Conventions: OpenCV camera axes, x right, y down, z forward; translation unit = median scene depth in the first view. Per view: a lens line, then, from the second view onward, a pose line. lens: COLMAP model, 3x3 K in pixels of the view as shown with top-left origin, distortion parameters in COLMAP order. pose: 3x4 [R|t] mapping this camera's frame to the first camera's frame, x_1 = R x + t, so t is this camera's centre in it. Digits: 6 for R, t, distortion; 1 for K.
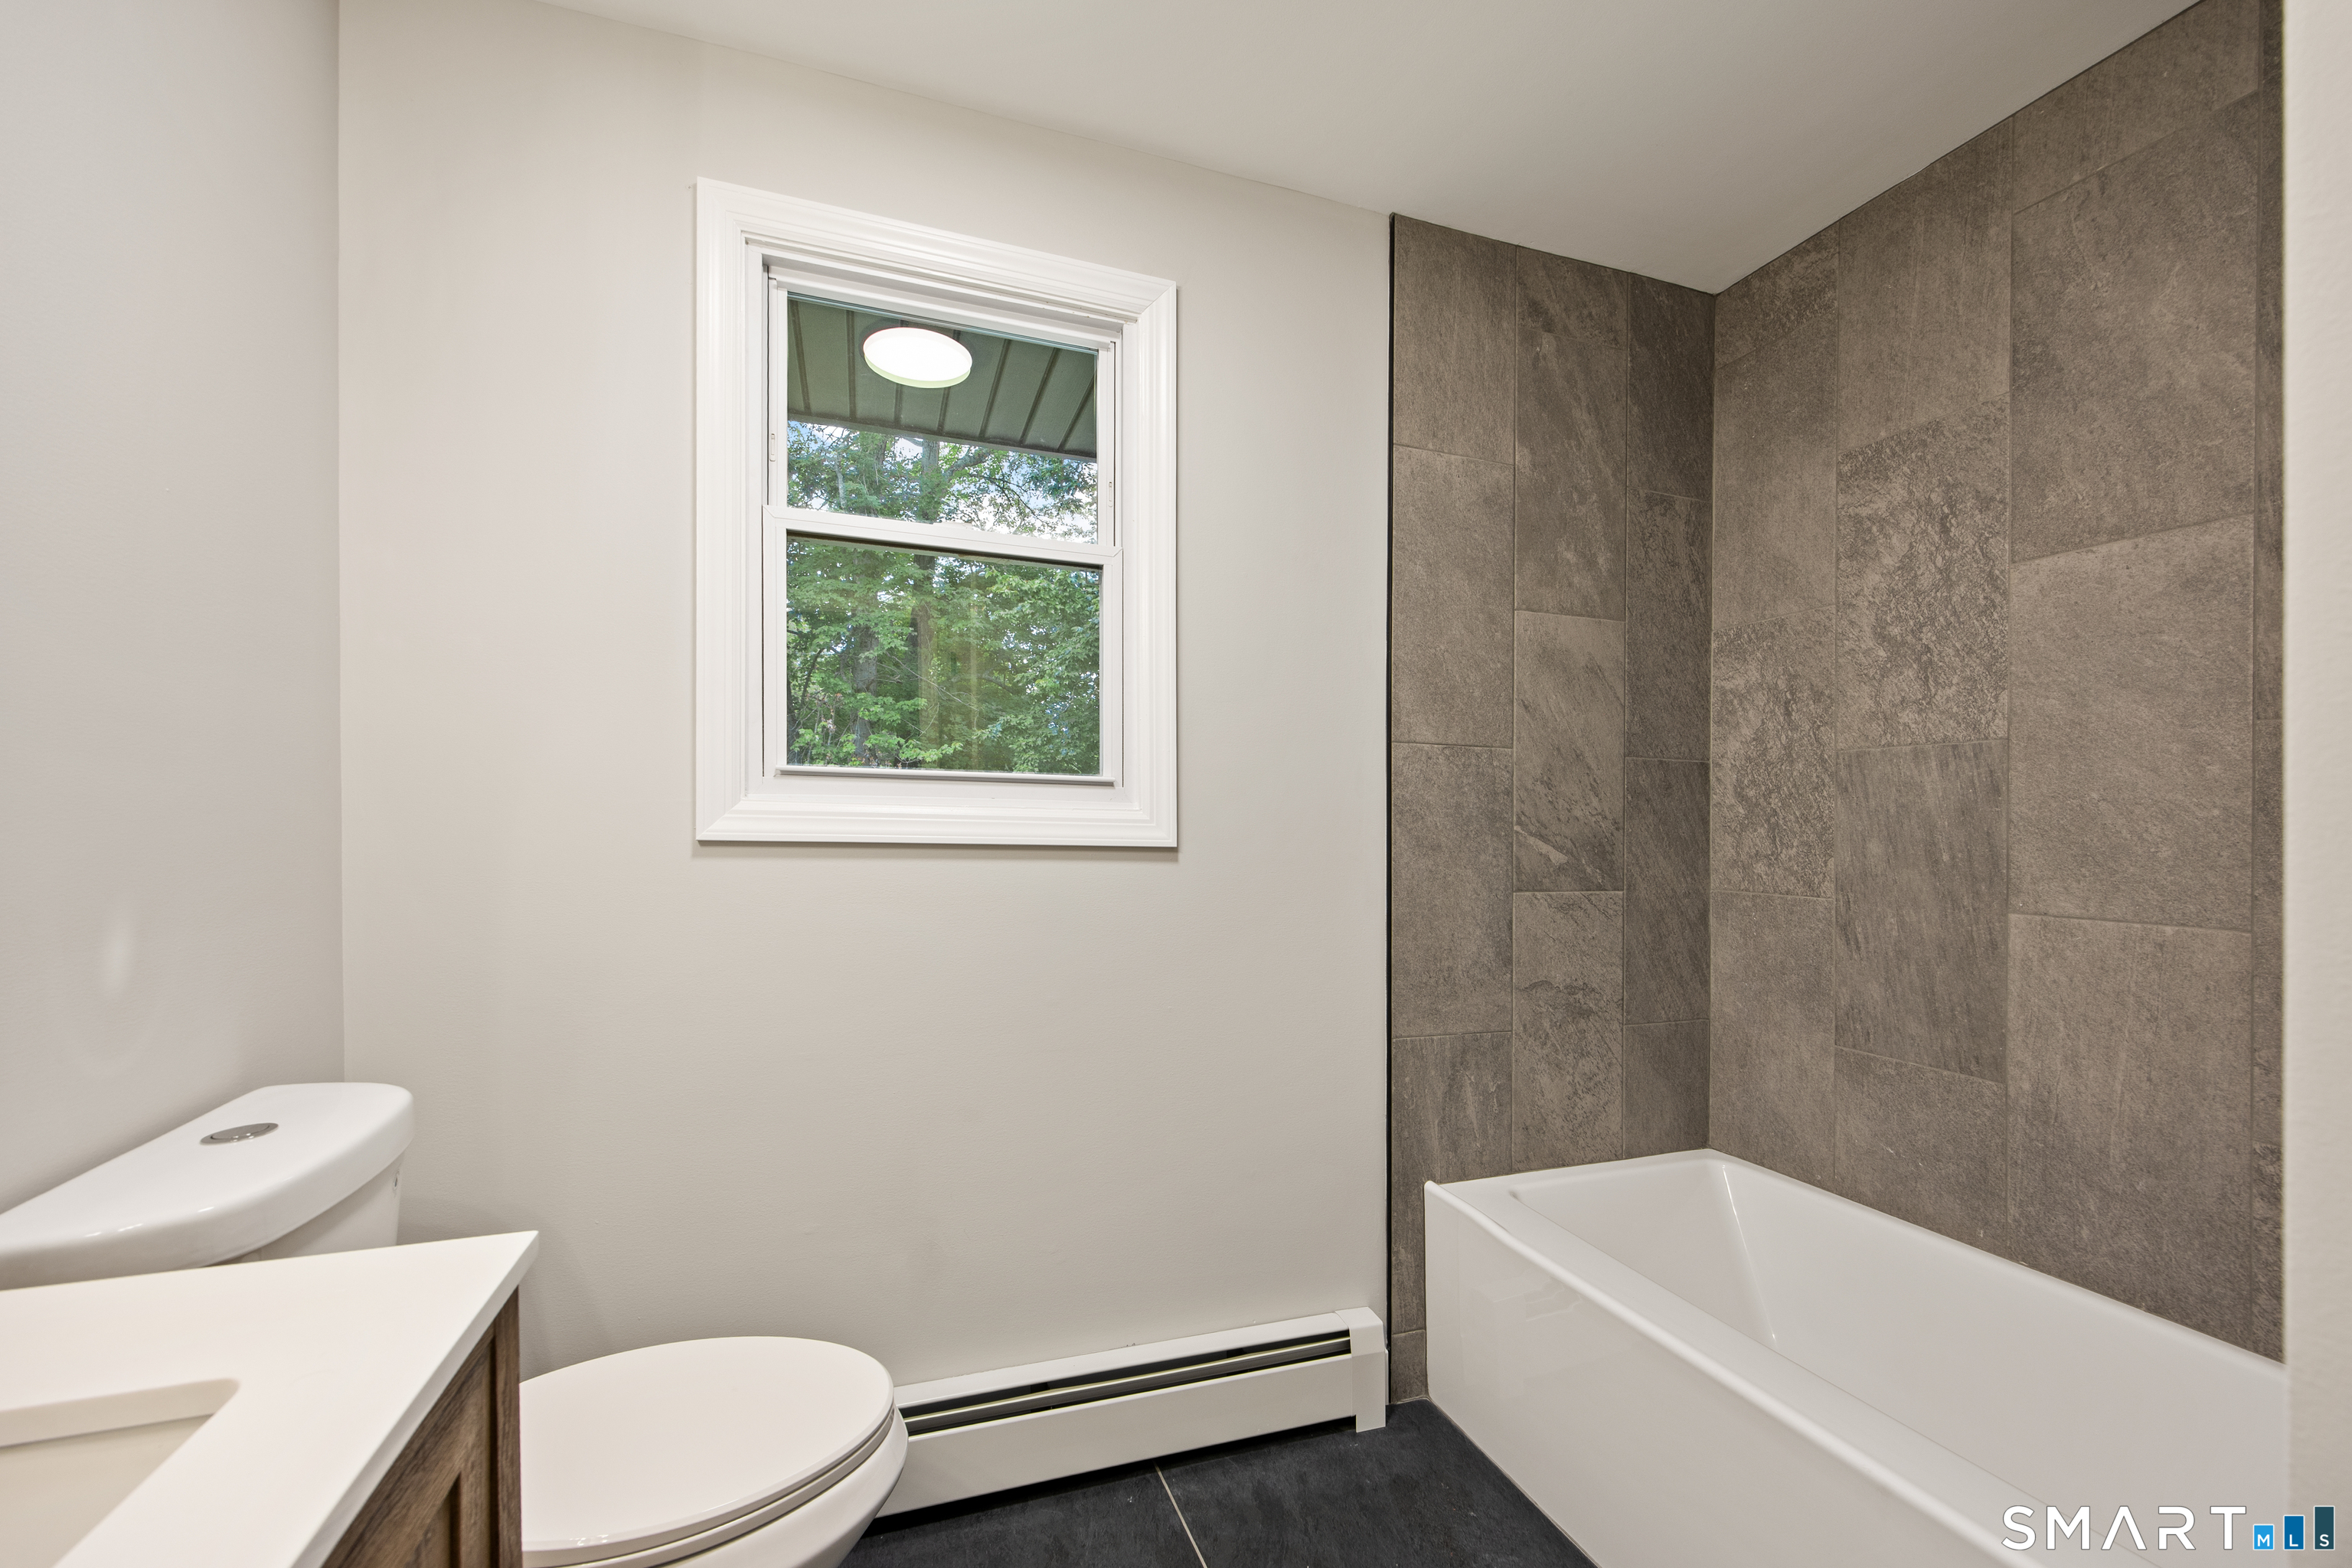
lens RADIAL K [[927.3, 0, 1165.0], [0, 927.3, 902.7], [0, 0, 1]] dist [-0.003679, -0.000174]
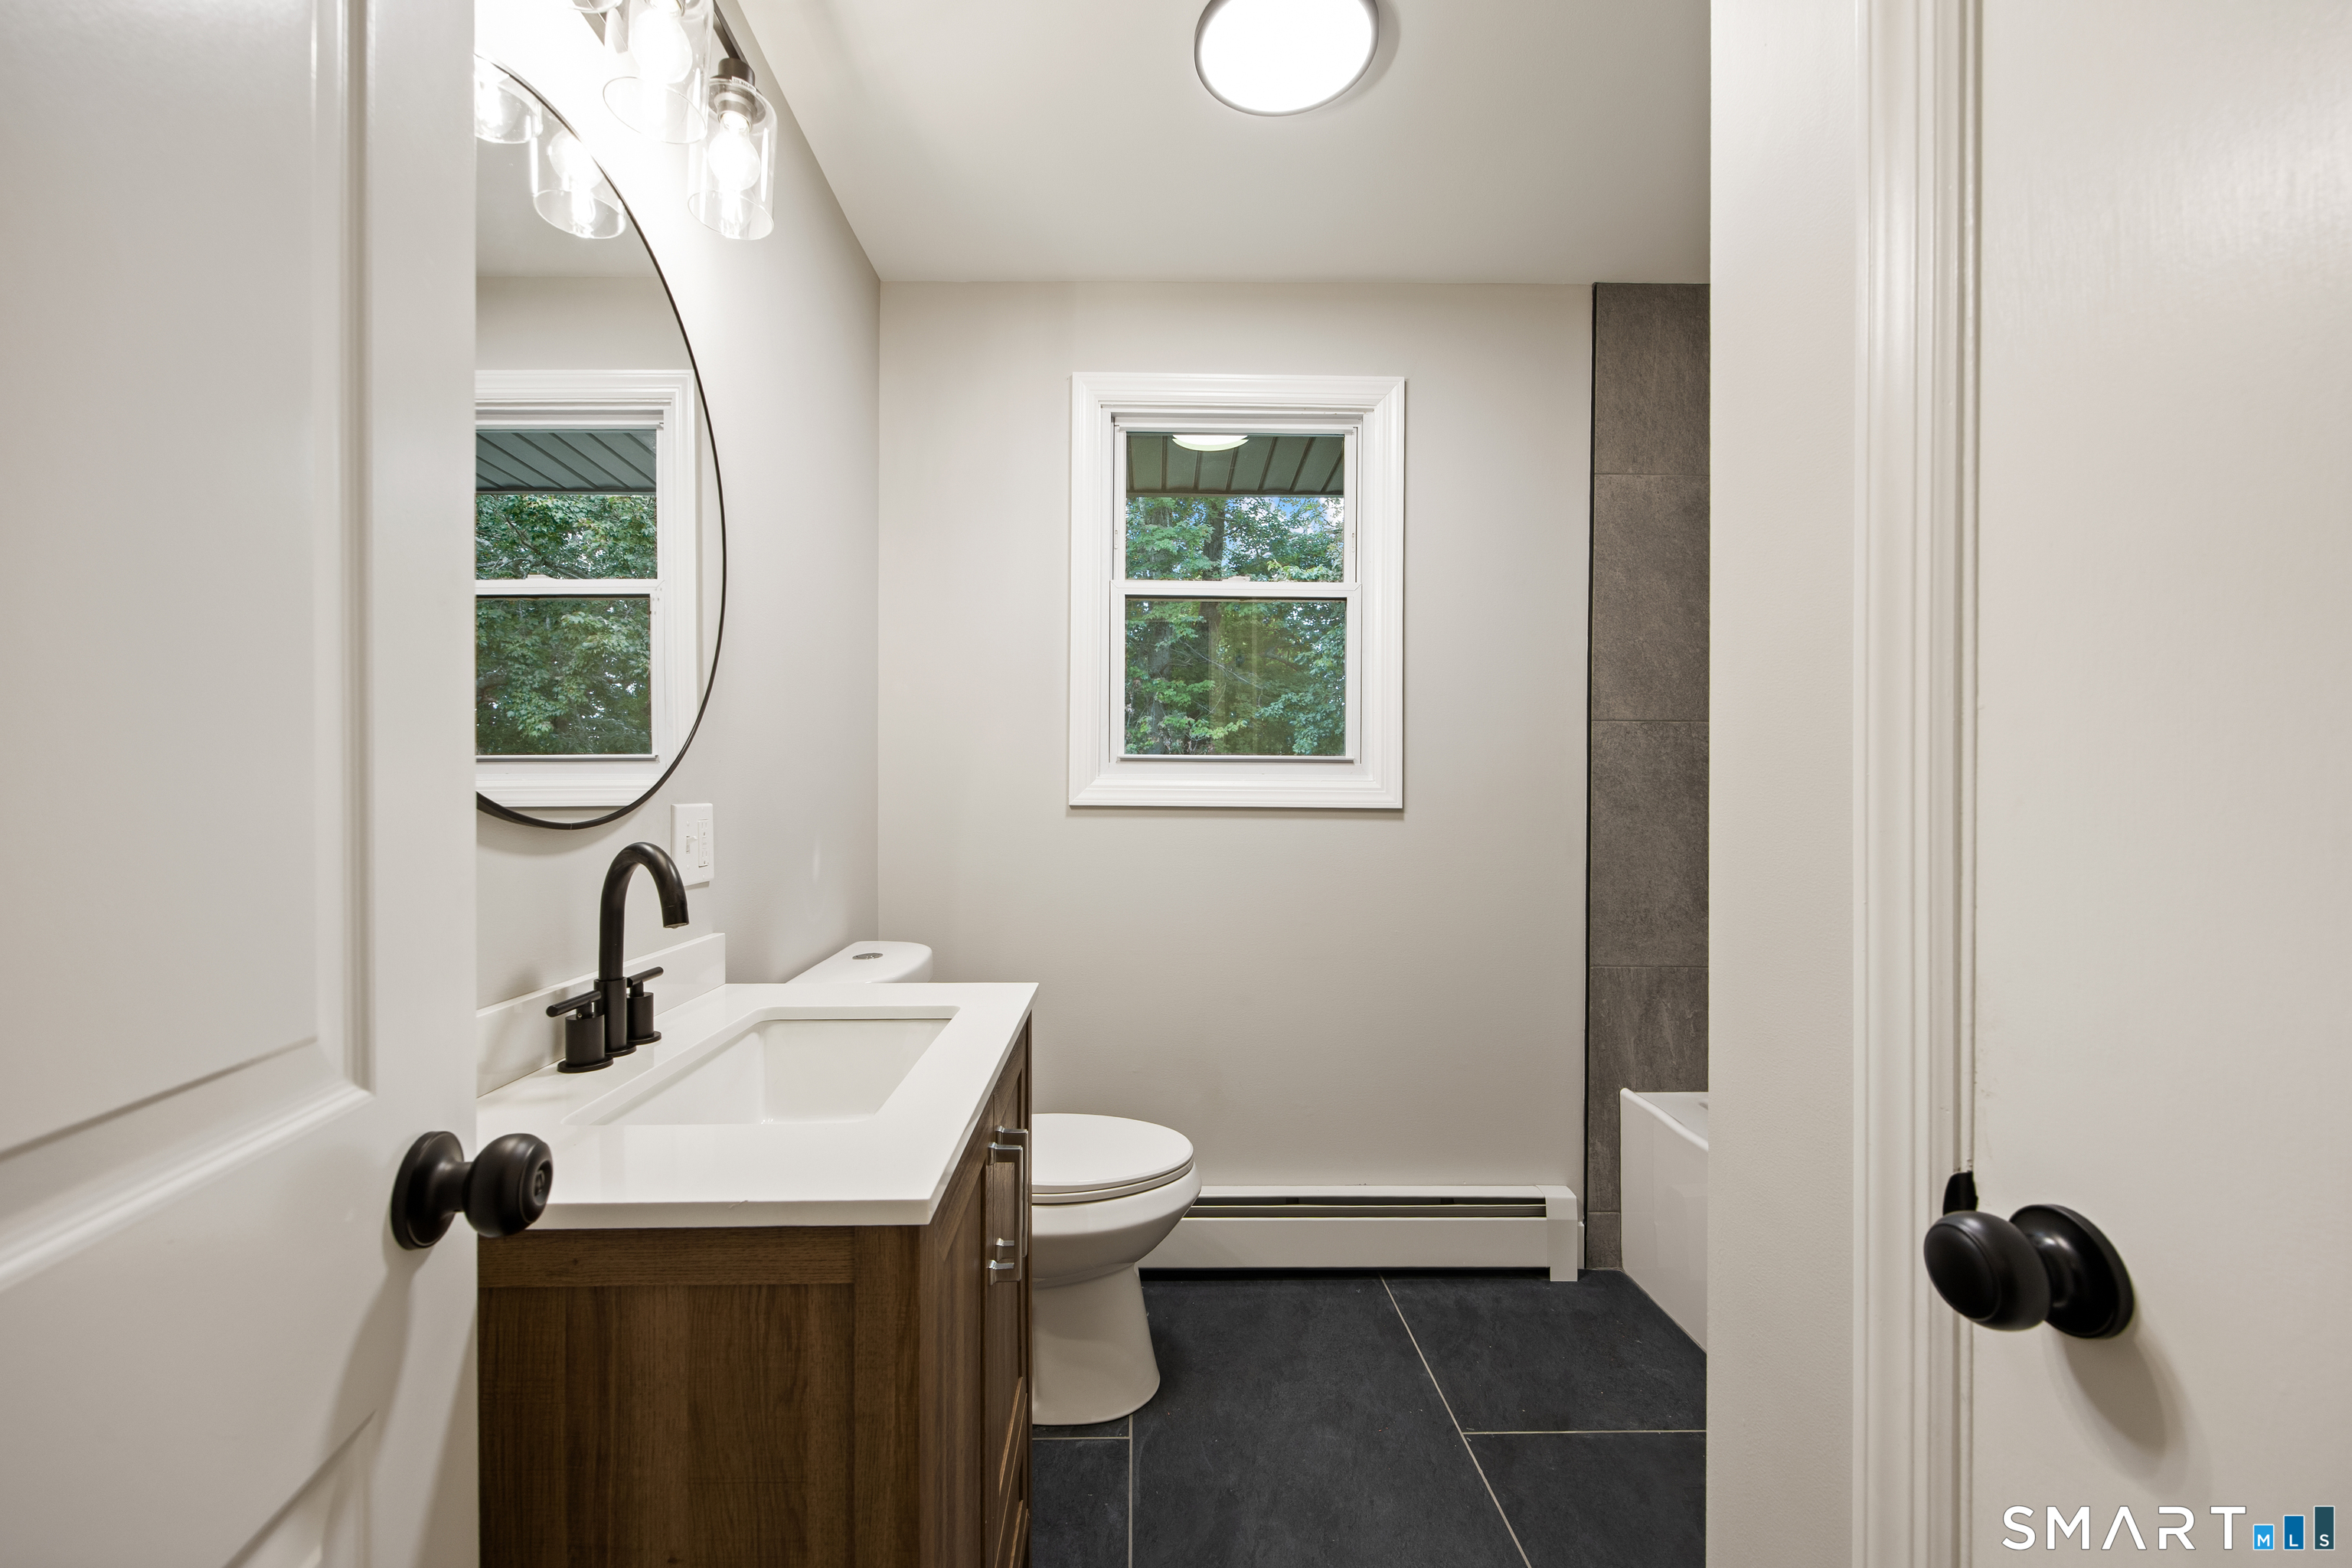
lens RADIAL K [[928.1, 0, 1186.6], [0, 928.1, 791.8], [0, 0, 1]] dist [-0.001630, -0.000086]
pose [[0.961047, -0.013654, -0.276047, 0.074197], [-0.011127, 0.996058, -0.088007, 0.031612], [0.276160, 0.087650, 0.957106, -0.300296]]
